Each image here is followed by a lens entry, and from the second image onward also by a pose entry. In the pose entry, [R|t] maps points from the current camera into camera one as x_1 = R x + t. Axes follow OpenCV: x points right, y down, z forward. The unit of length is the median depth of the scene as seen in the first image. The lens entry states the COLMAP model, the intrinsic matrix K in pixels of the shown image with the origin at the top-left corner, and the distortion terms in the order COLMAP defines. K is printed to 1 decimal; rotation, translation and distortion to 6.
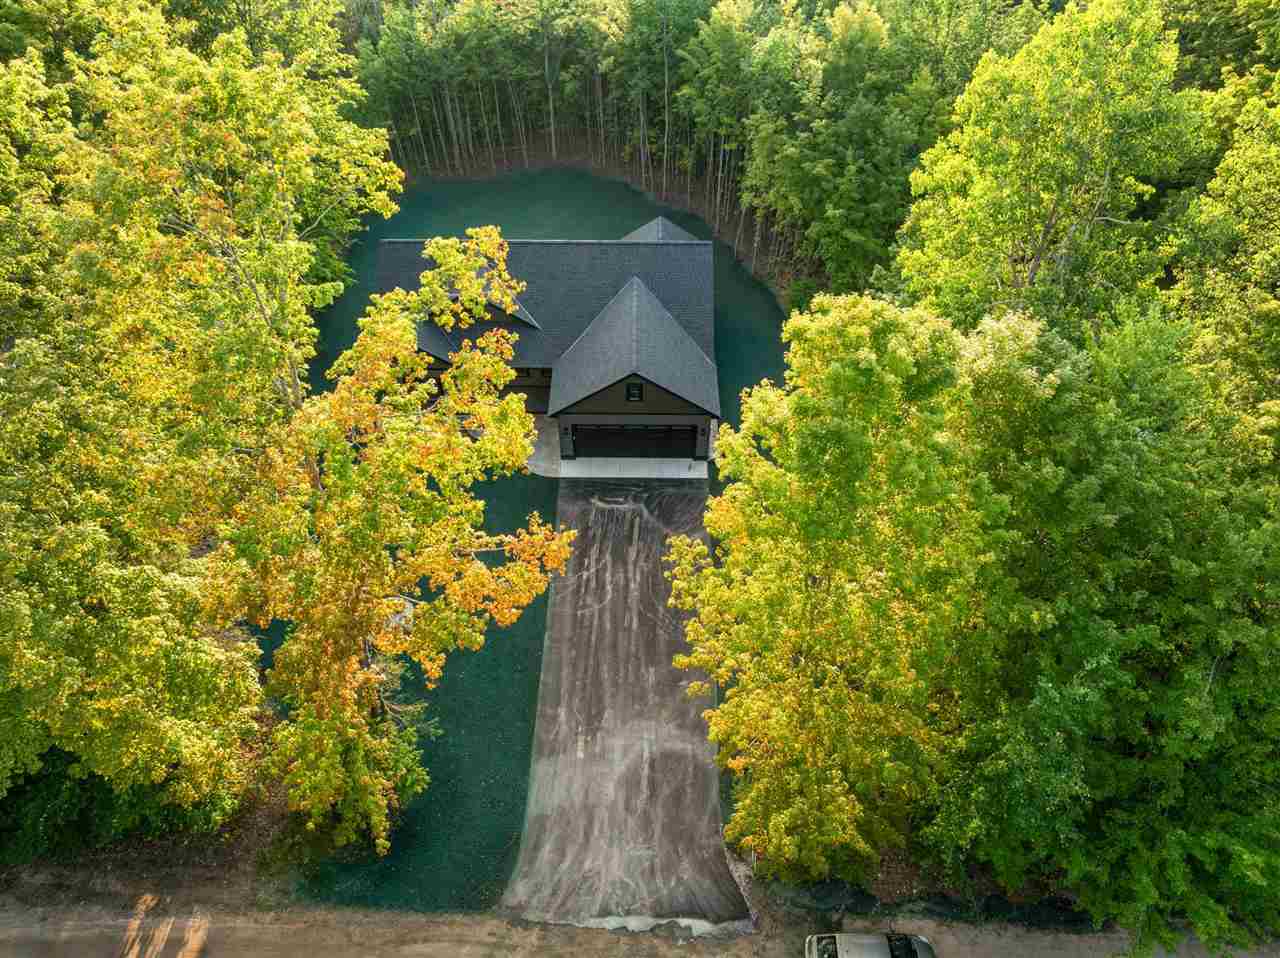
lens RADIAL K [[899.7, 0, 644.1], [0, 899.7, 475.0], [0, 0, 1]] dist [-0.028373, 0.002868]
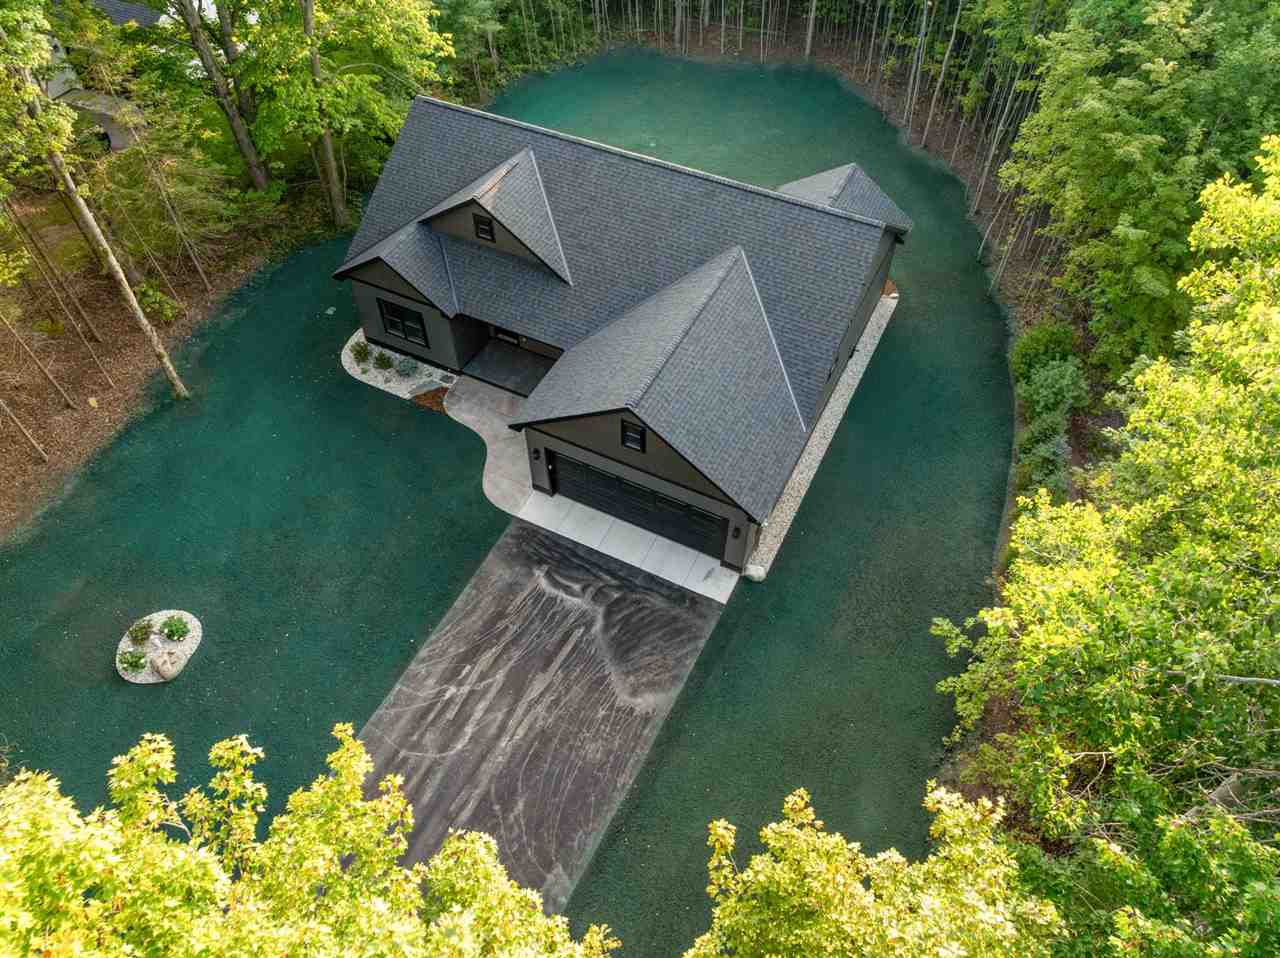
lens RADIAL K [[899.7, 0, 644.1], [0, 899.7, 475.0], [0, 0, 1]] dist [-0.028373, 0.002868]
pose [[0.898691, 0.340896, -0.275942, 0.152249], [-0.315258, 0.939509, 0.133923, -0.135385], [0.304904, -0.033363, 0.951799, 0.391418]]
